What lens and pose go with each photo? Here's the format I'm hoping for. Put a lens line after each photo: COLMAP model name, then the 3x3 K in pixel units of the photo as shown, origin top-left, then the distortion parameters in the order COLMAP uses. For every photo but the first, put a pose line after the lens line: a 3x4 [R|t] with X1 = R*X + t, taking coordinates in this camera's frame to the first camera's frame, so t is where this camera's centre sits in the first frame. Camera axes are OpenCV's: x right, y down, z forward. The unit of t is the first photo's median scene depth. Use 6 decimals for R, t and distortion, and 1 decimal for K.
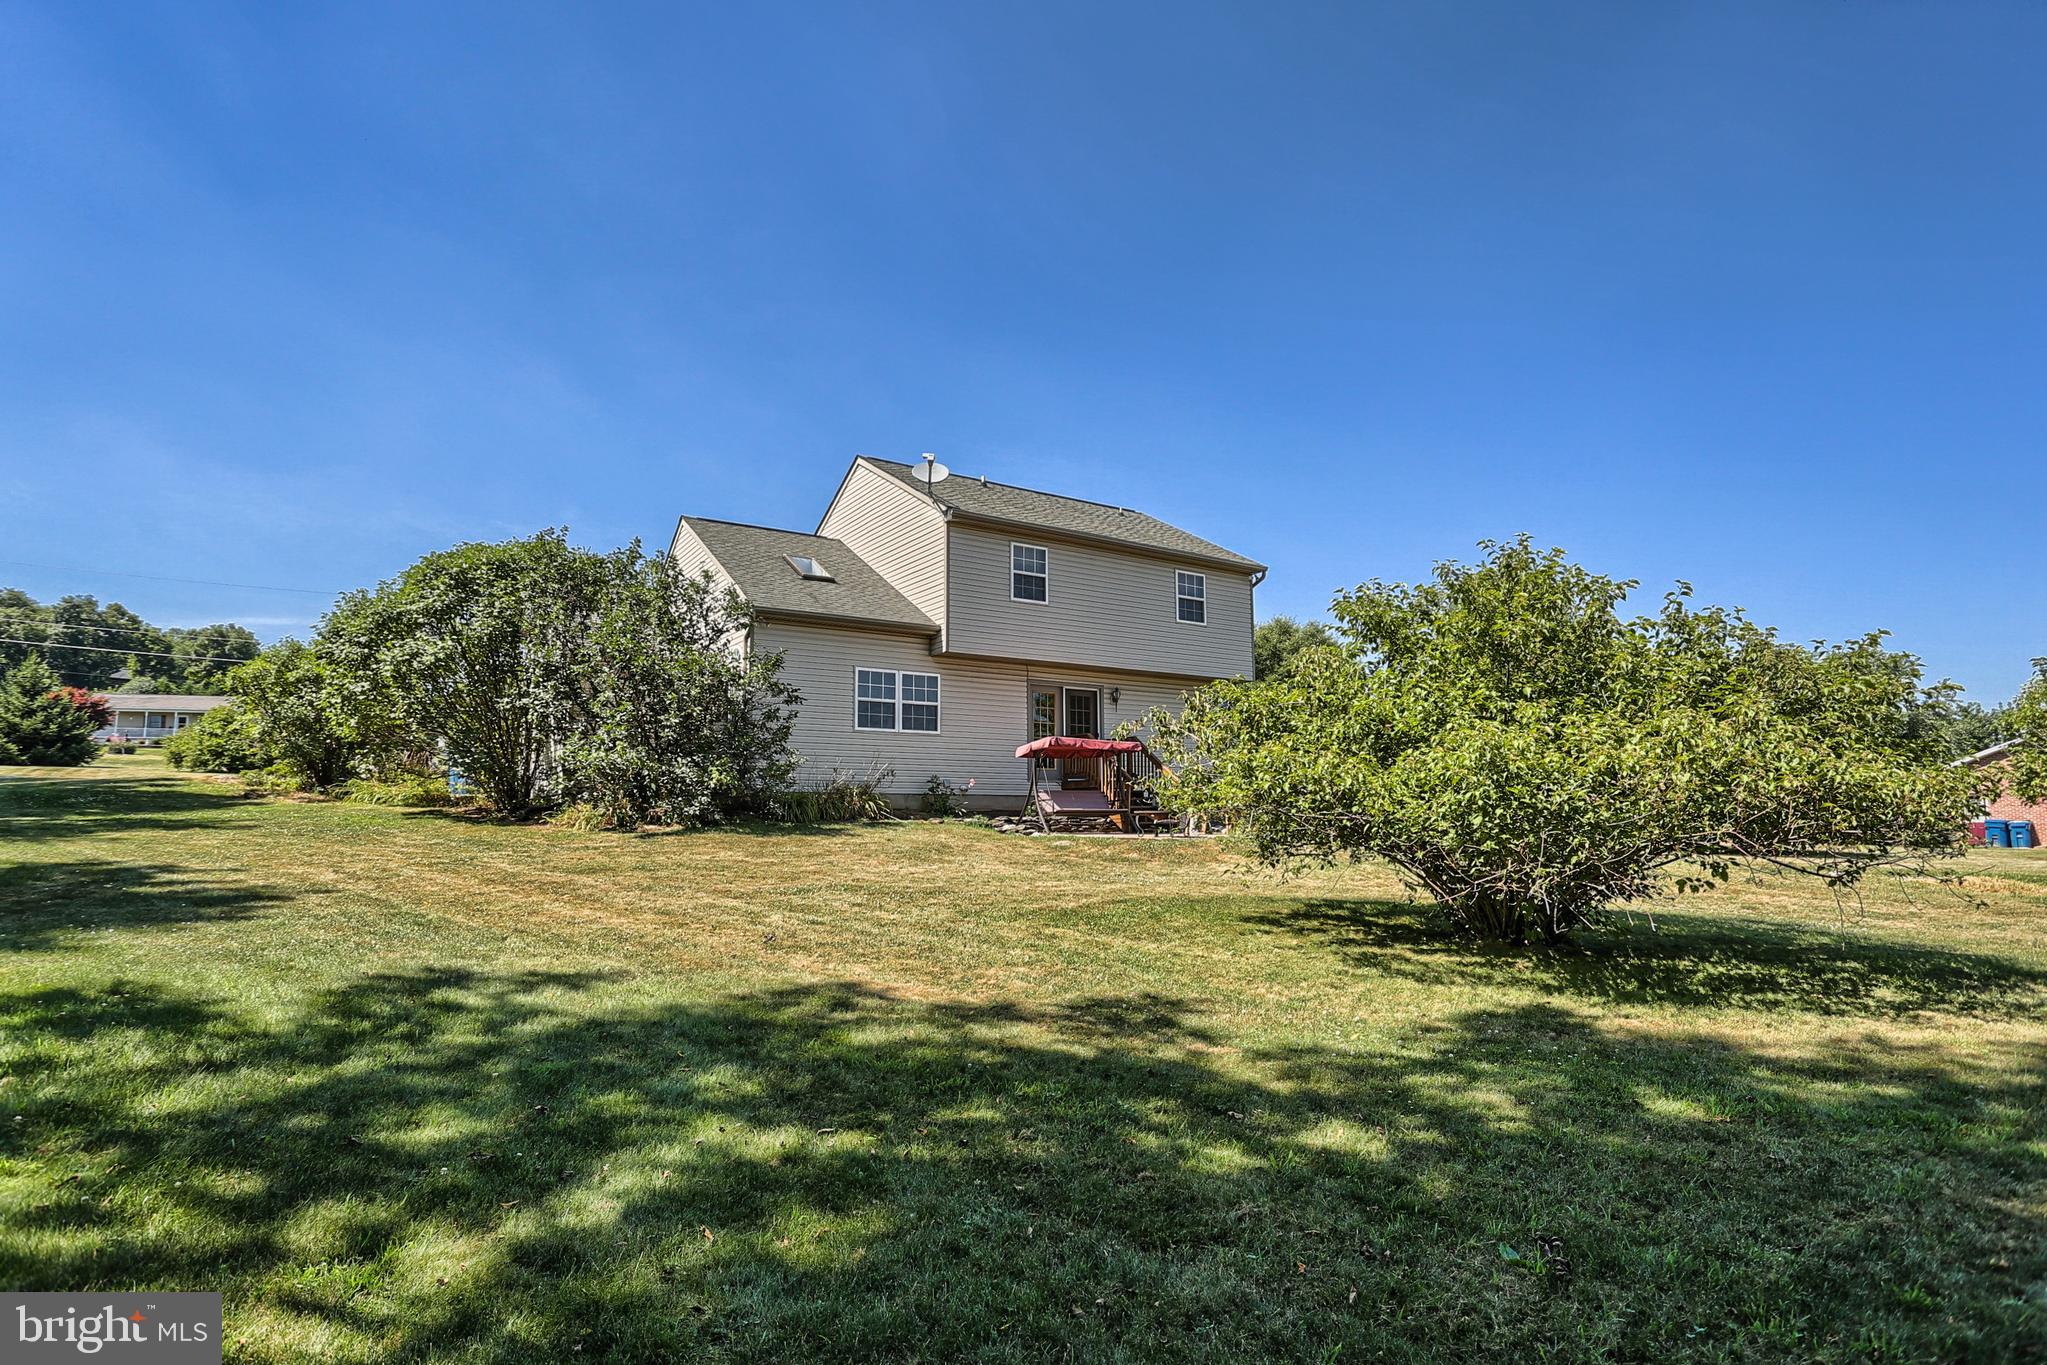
lens RADIAL K [[1007.6, 0, 1023.5], [0, 1007.6, 682.5], [0, 0, 1]] dist [-0.021471, 0.000176]
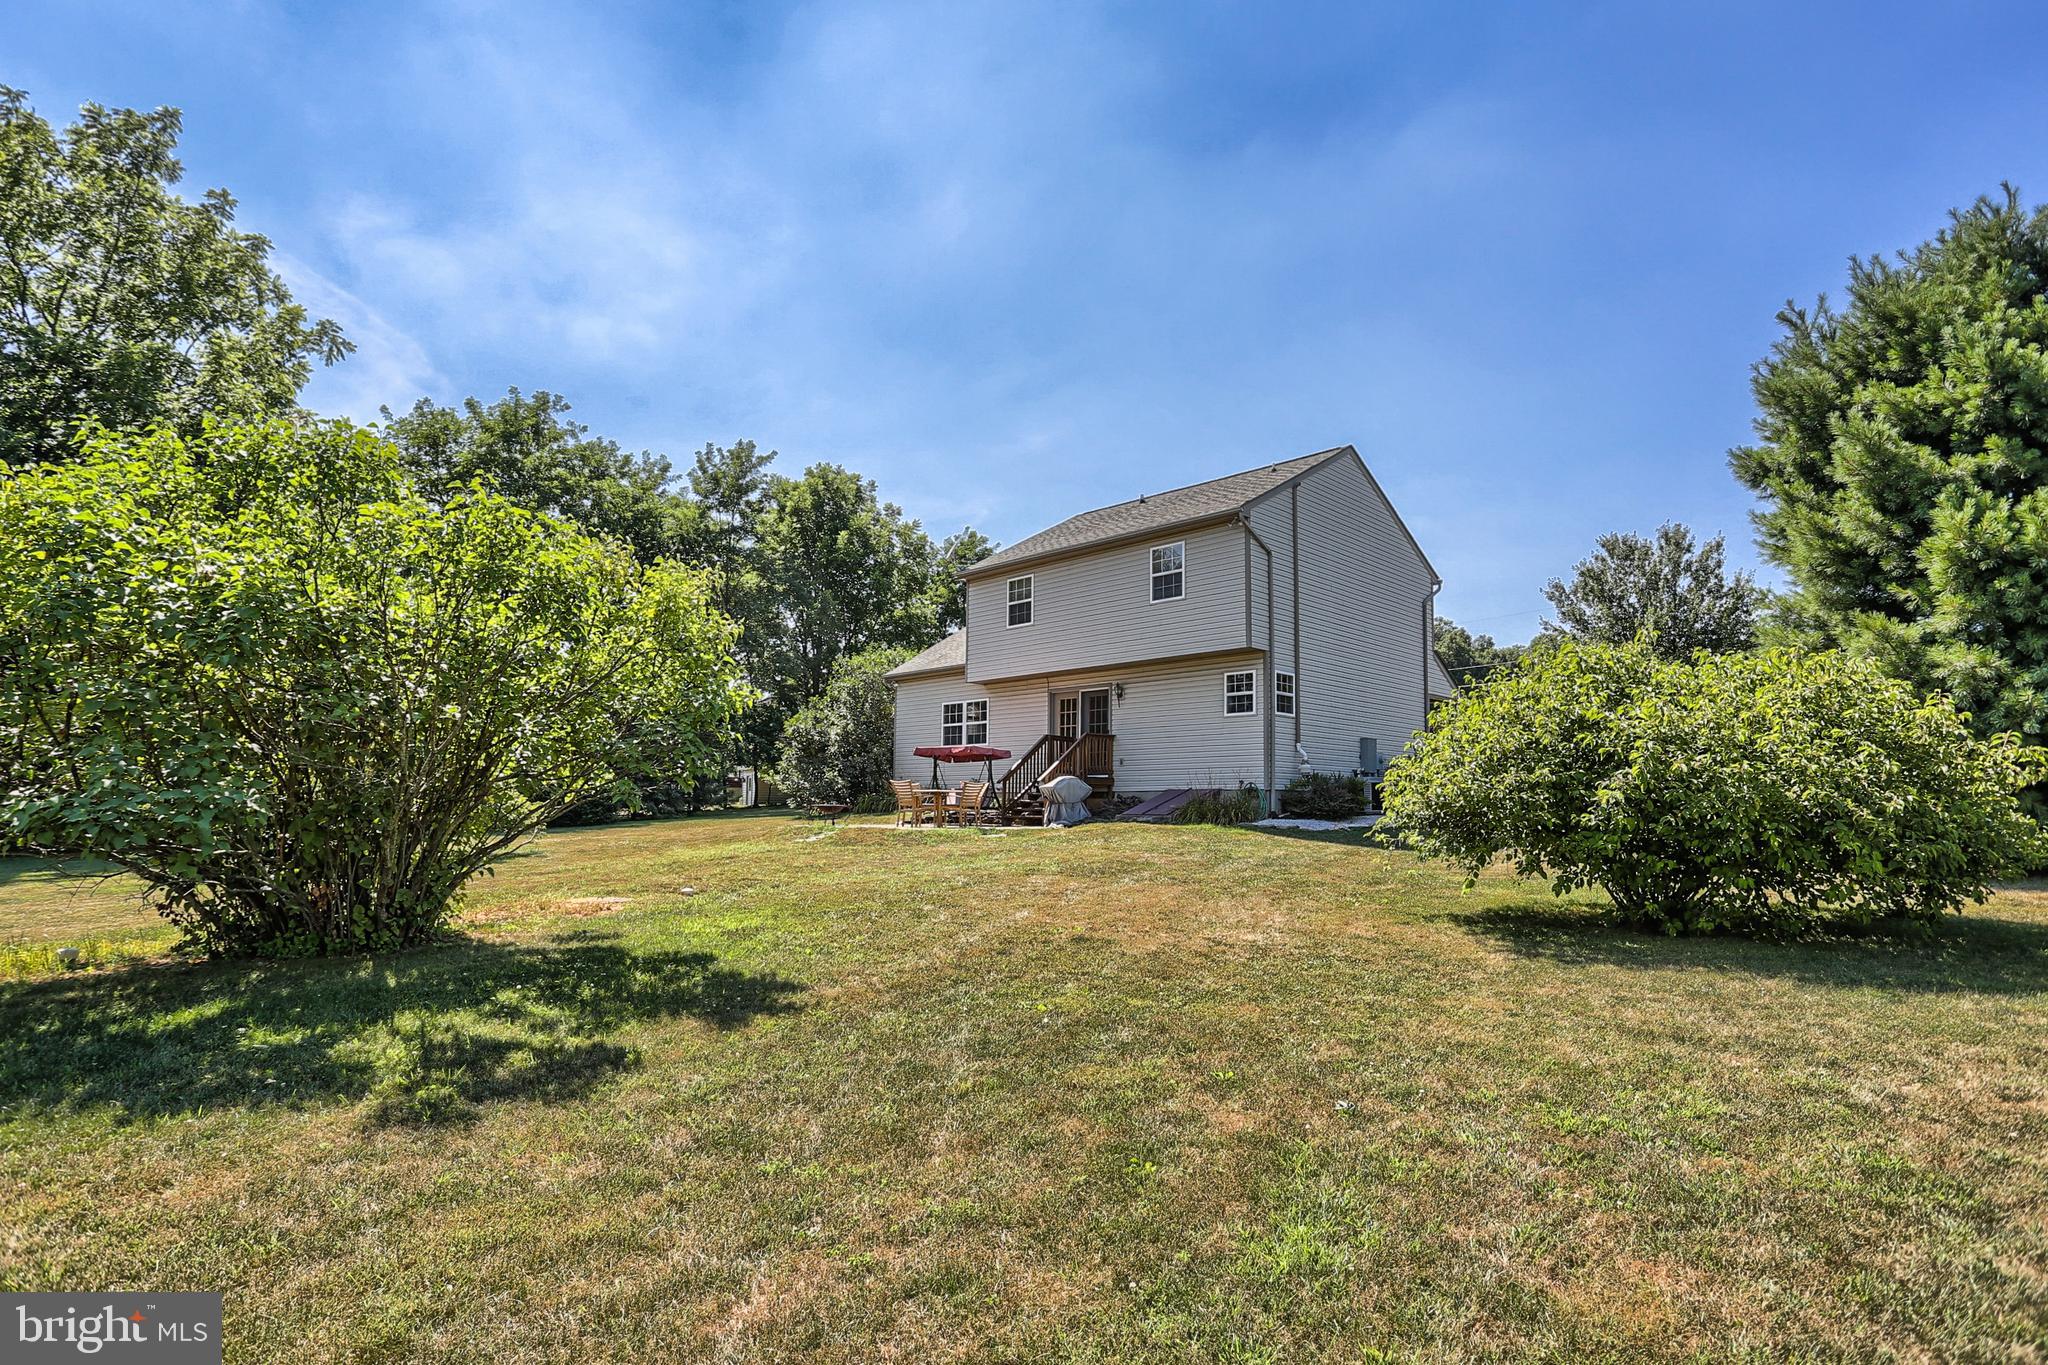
lens RADIAL K [[1008.1, 0, 1024.0], [0, 1008.1, 682.5], [0, 0, 1]] dist [-0.021471, 0.000176]
pose [[0.203777, -0.121437, -0.971457, 1.184024], [0.112603, 0.988599, -0.099960, 0.105982], [0.972520, -0.089019, 0.215128, 0.778315]]
